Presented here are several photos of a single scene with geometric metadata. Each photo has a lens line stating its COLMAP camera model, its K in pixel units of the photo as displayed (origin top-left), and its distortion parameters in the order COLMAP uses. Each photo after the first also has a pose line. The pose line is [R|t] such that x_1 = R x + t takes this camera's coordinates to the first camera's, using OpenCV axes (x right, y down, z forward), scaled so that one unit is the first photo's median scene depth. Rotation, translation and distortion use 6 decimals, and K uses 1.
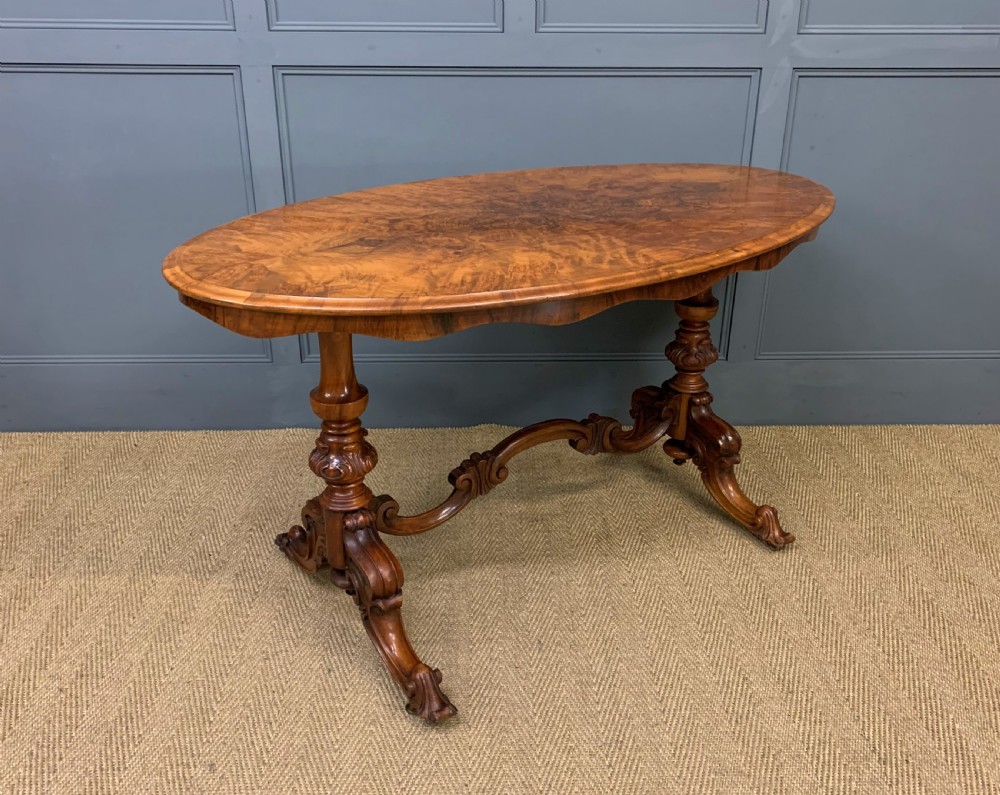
lens RADIAL K [[958.6, 0, 509.5], [0, 958.6, 380.4], [0, 0, 1]] dist [0.016202, 0.000000]
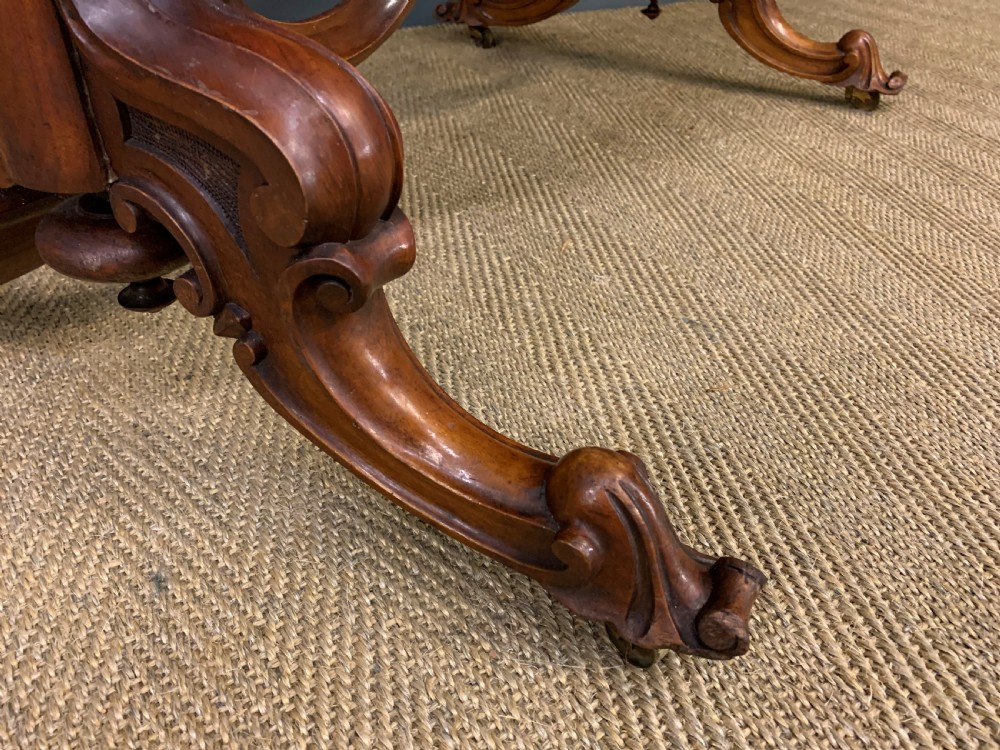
lens RADIAL K [[772.3, 0, 494.2], [0, 772.3, 379.7], [0, 0, 1]] dist [-0.005730, 0.033807]
pose [[0.895019, -0.252824, 0.367452, -0.152275], [0.161923, 0.951804, 0.260482, 0.187803], [-0.415599, -0.173638, 0.892820, 0.703658]]
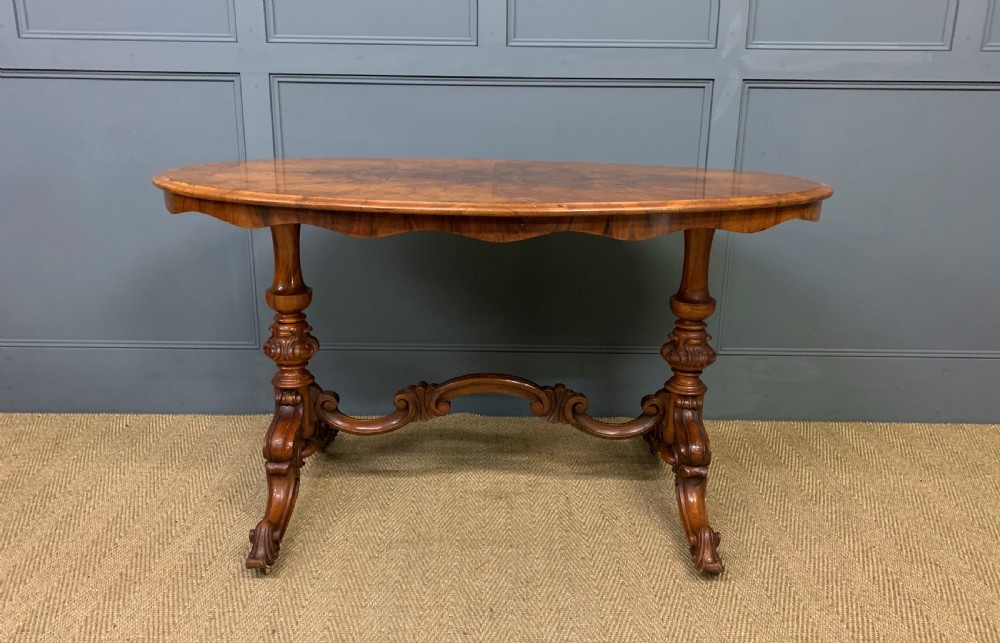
lens RADIAL K [[848.4, 0, 493.2], [0, 848.4, 302.9], [0, 0, 1]] dist [-0.013040, 0.050956]
pose [[0.999425, 0.013201, -0.031217, 0.052448], [-0.017797, 0.988242, -0.151856, 0.089127], [0.028845, 0.152324, 0.987910, 0.093294]]
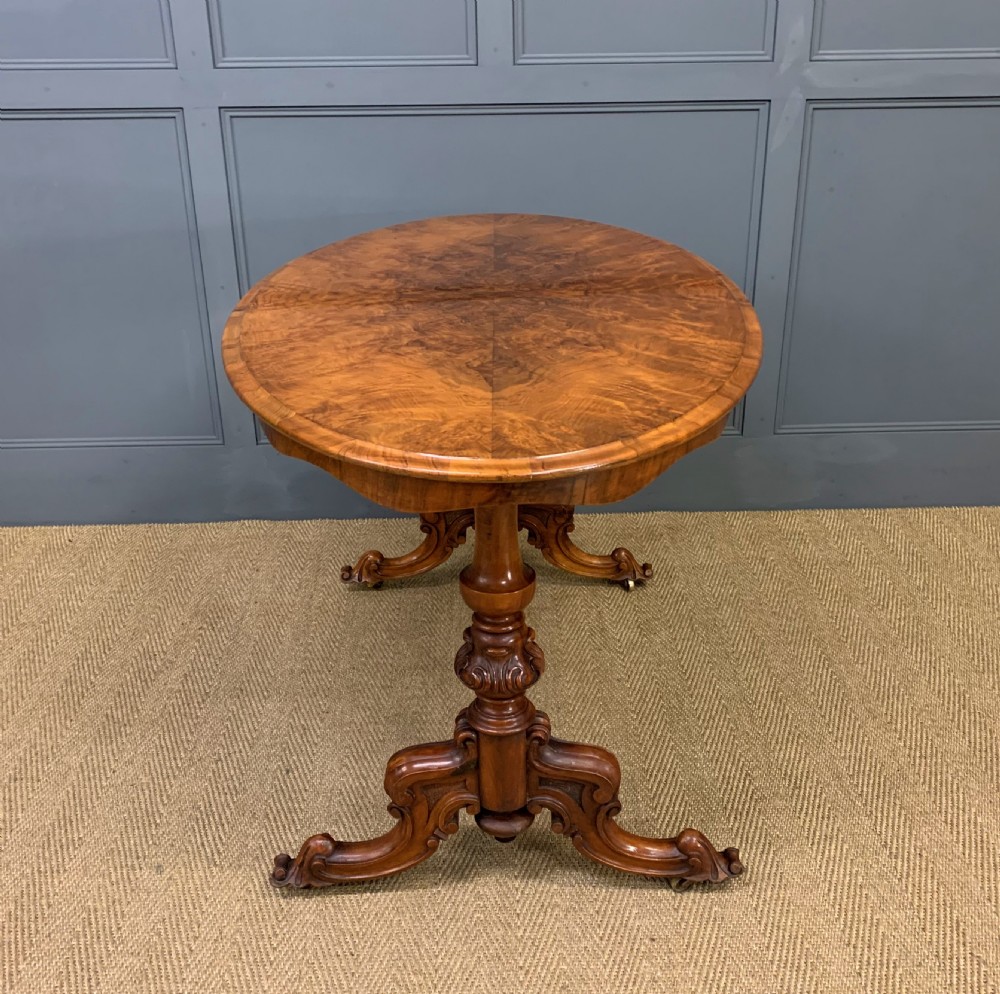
lens RADIAL K [[1177.1, 0, 506.3], [0, 1177.1, 481.0], [0, 0, 1]] dist [0.031438, 0.000000]
pose [[0.999811, -0.014238, -0.013220, 0.033463], [0.014096, 0.999843, -0.010766, 0.039230], [0.013371, 0.010578, 0.999855, -0.101912]]
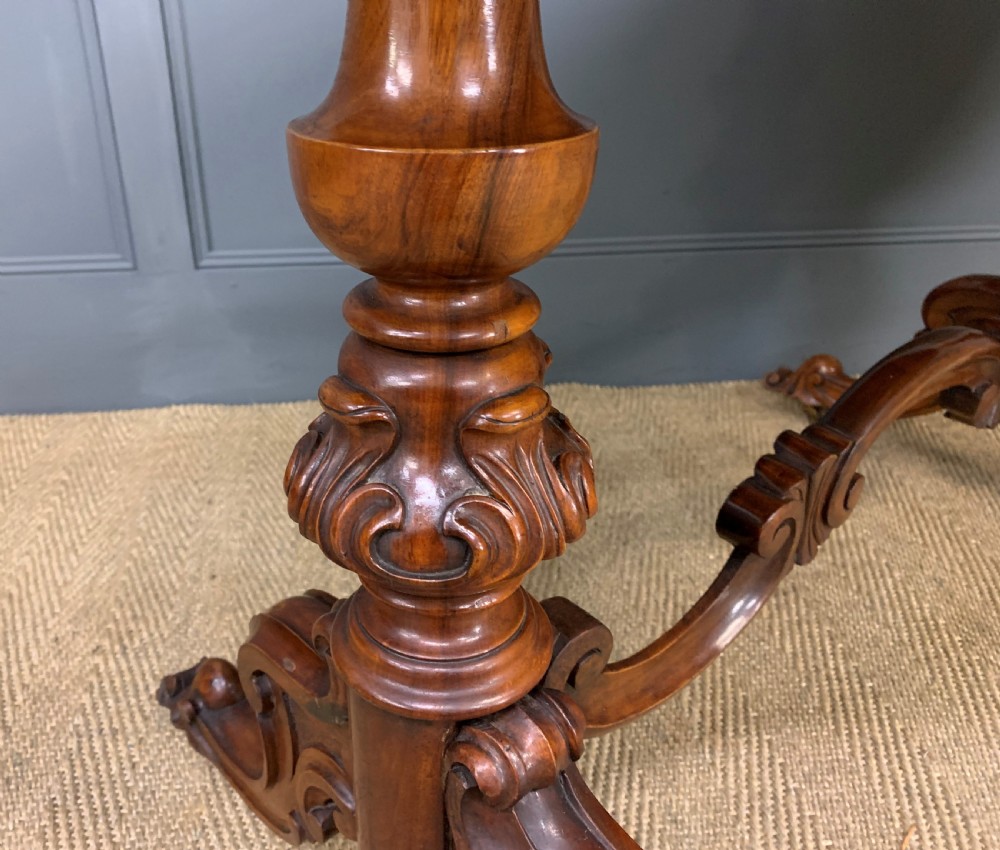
lens RADIAL K [[889.3, 0, 416.4], [0, 889.3, 432.2], [0, 0, 1]] dist [-0.019669, 0.022946]
pose [[0.998382, -0.042461, 0.037828, -0.163967], [0.040011, 0.997190, 0.063330, 0.052820], [-0.040411, -0.061714, 0.997275, 0.706749]]
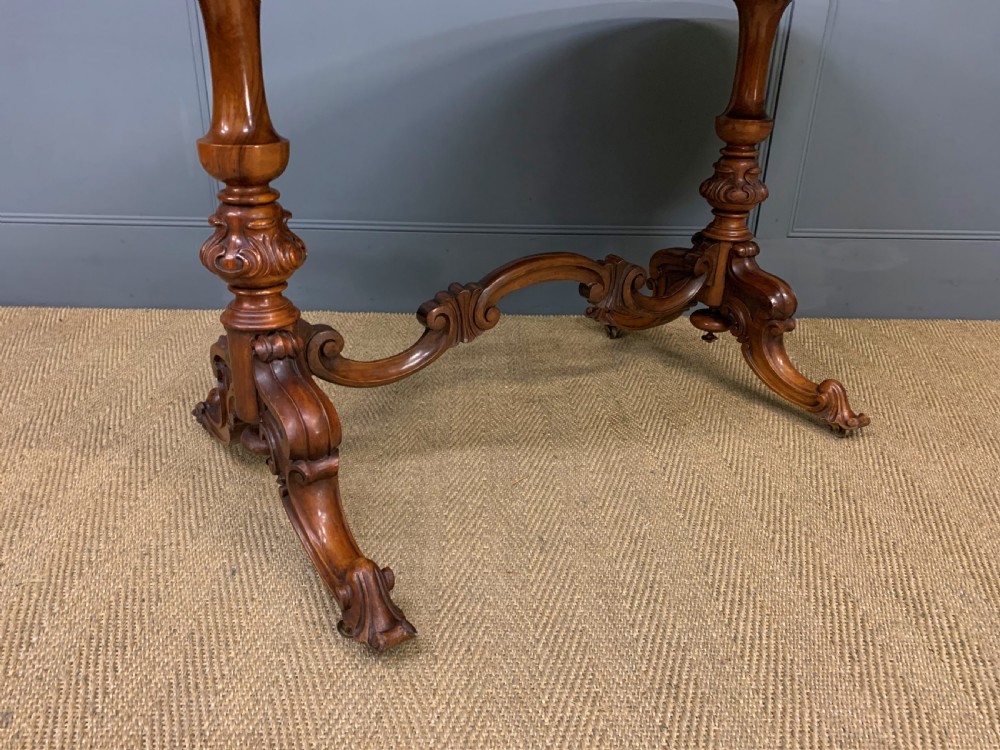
lens RADIAL K [[772.3, 0, 494.1], [0, 772.3, 381.5], [0, 0, 1]] dist [-0.005730, 0.033807]
pose [[0.999834, 0.018207, 0.000424, -0.005341], [-0.018208, 0.999830, 0.002988, 0.146609], [-0.000369, -0.002995, 0.999995, 0.409392]]
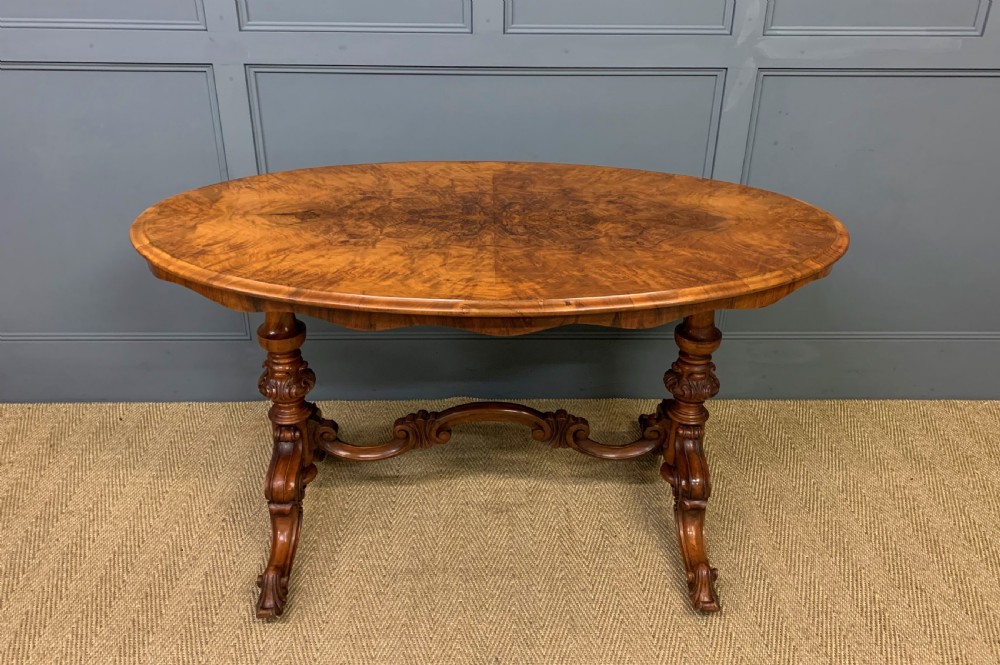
lens RADIAL K [[862.0, 0, 500.7], [0, 862.0, 290.1], [0, 0, 1]] dist [-0.007484, 0.036816]
pose [[0.999961, 0.007448, -0.004812, 0.034482], [-0.007263, 0.999274, 0.037391, -0.143102], [0.005087, -0.037355, 0.999289, 0.095595]]
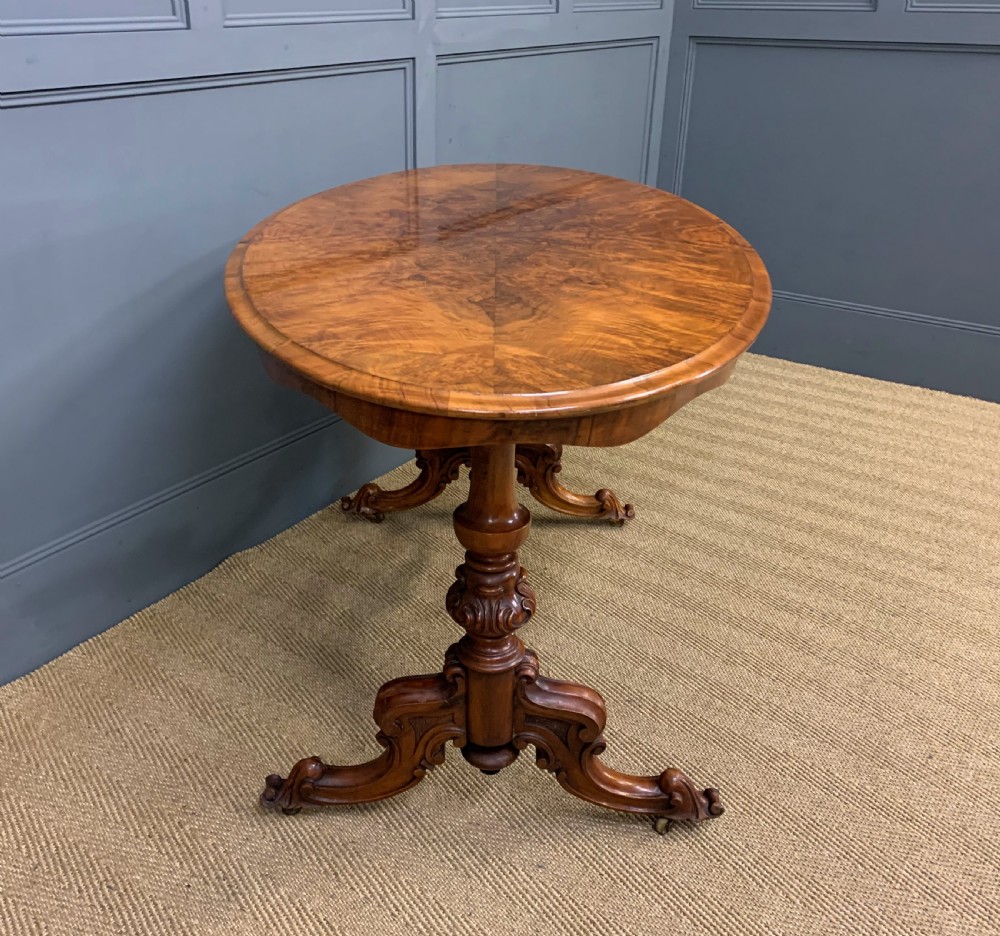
lens RADIAL K [[1007.5, 0, 459.9], [0, 1007.5, 468.6], [0, 0, 1]] dist [0.034313, 0.000000]
pose [[0.611240, -0.351868, 0.708925, -0.620294], [0.323261, 0.928607, 0.182188, -0.143576], [-0.722418, 0.117807, 0.681347, 0.415485]]
